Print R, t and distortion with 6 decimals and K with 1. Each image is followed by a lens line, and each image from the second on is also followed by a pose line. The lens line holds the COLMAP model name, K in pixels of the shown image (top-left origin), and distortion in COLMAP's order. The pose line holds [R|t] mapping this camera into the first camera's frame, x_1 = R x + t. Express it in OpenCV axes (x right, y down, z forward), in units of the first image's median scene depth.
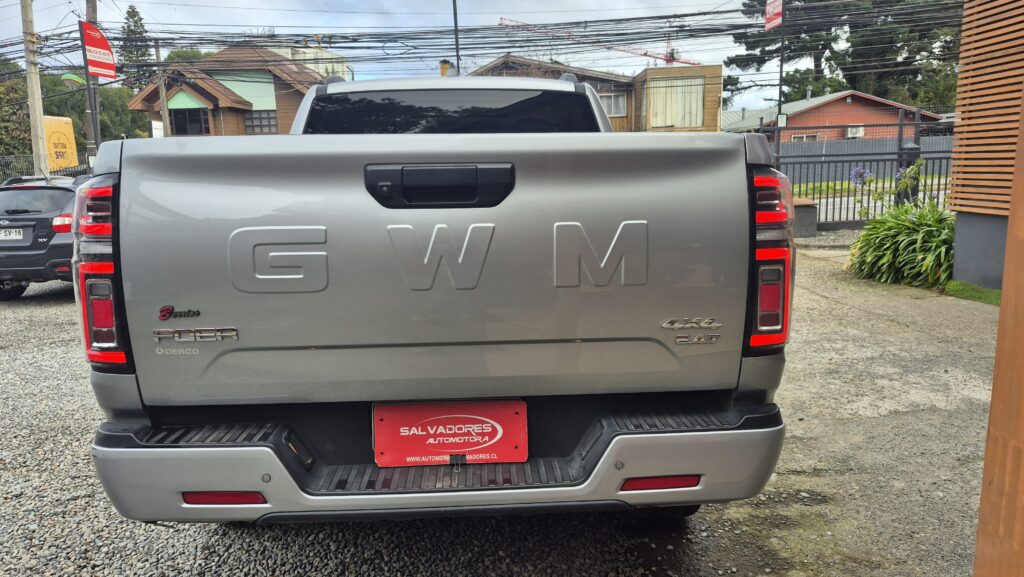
lens RADIAL K [[726.0, 0, 481.2], [0, 726.0, 282.6], [0, 0, 1]] dist [0.053184, -0.054172]
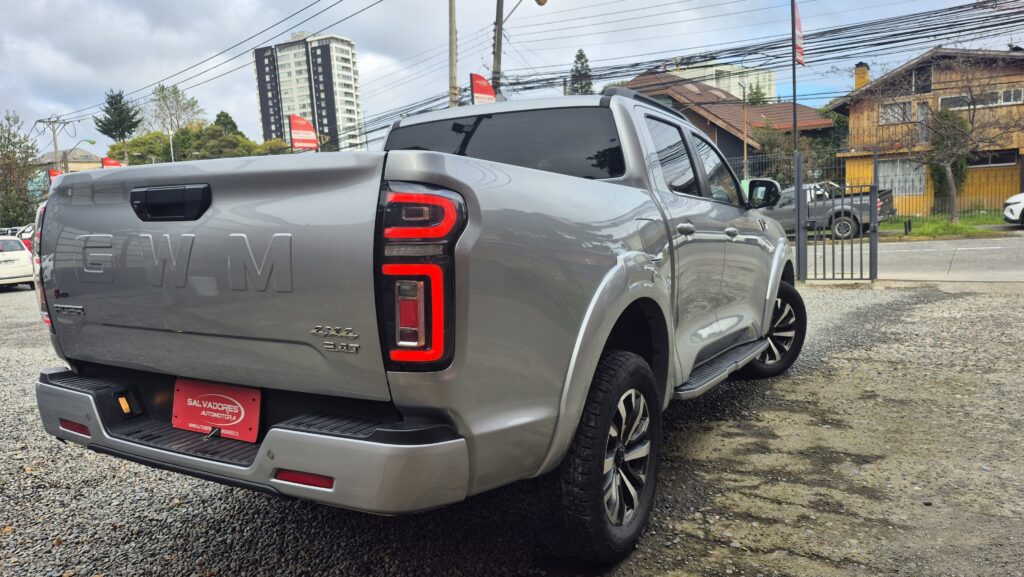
lens RADIAL K [[726.0, 0, 509.1], [0, 726.0, 285.1], [0, 0, 1]] dist [0.053184, -0.054172]
pose [[0.834229, 0.045766, -0.549516, 1.019565], [-0.059416, 0.998208, -0.007065, -0.018156], [0.548208, 0.038544, 0.835453, 0.246369]]
